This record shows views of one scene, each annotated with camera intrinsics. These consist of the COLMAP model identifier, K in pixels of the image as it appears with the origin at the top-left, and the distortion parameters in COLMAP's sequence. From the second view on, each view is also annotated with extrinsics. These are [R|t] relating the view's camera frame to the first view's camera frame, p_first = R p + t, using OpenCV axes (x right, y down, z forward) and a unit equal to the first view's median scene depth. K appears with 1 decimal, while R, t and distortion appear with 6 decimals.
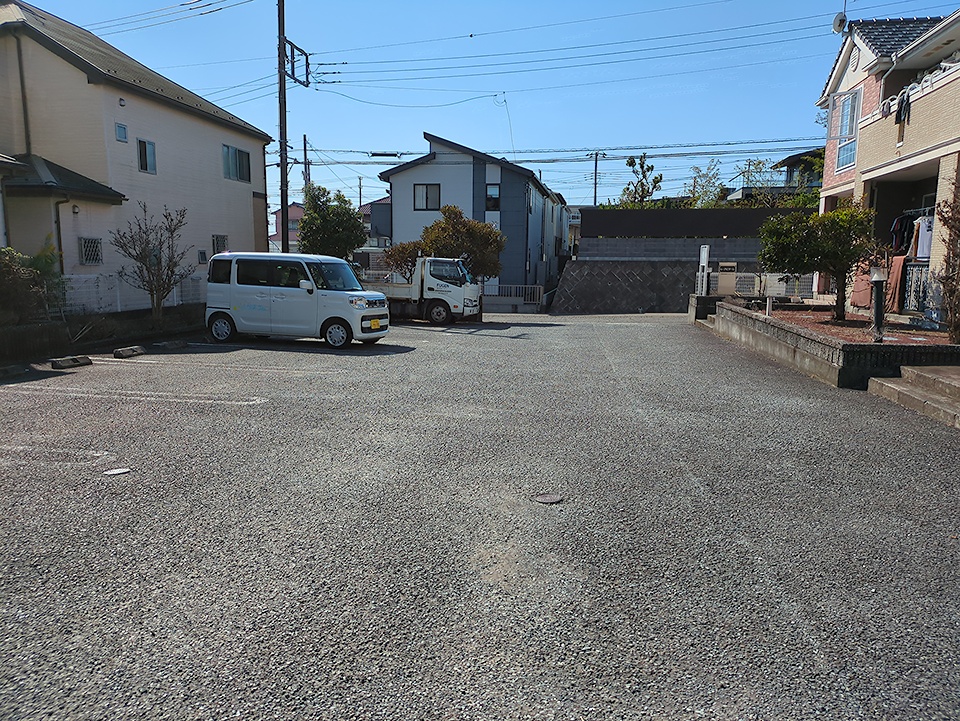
lens RADIAL K [[704.7, 0, 481.4], [0, 704.7, 372.8], [0, 0, 1]] dist [0.003284, 0.002590]
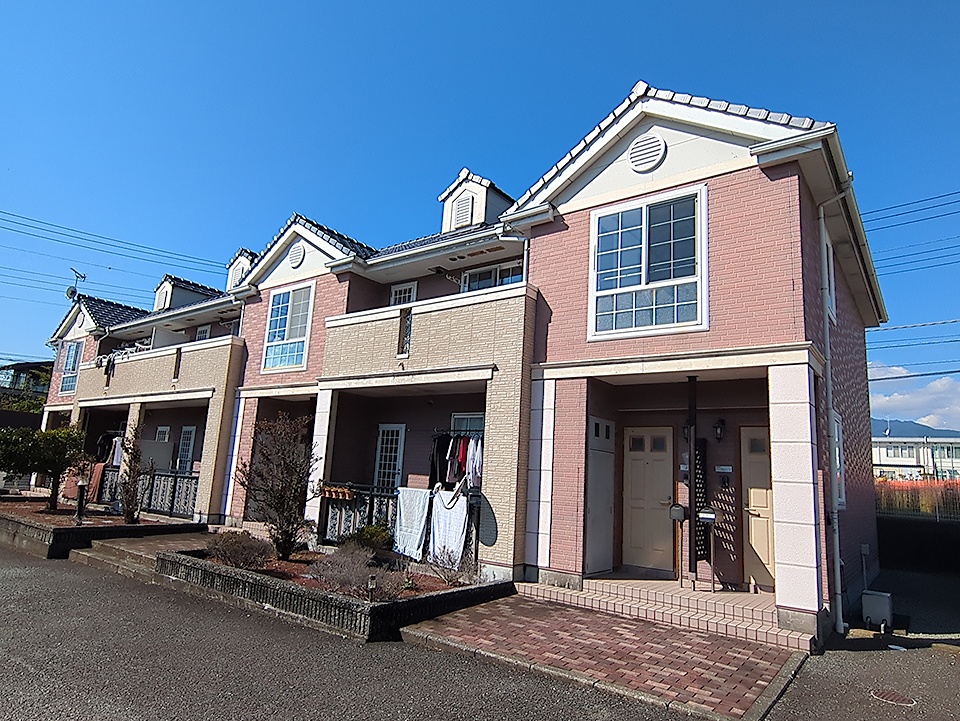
lens RADIAL K [[612.6, 0, 480.0], [0, 612.6, 360.5], [0, 0, 1]] dist [0.003841, 0.001612]
pose [[0.482839, 0.180602, 0.856884, -0.154294], [0.081705, 0.964943, -0.249416, 0.010031], [-0.871889, 0.190439, 0.451156, -0.295828]]
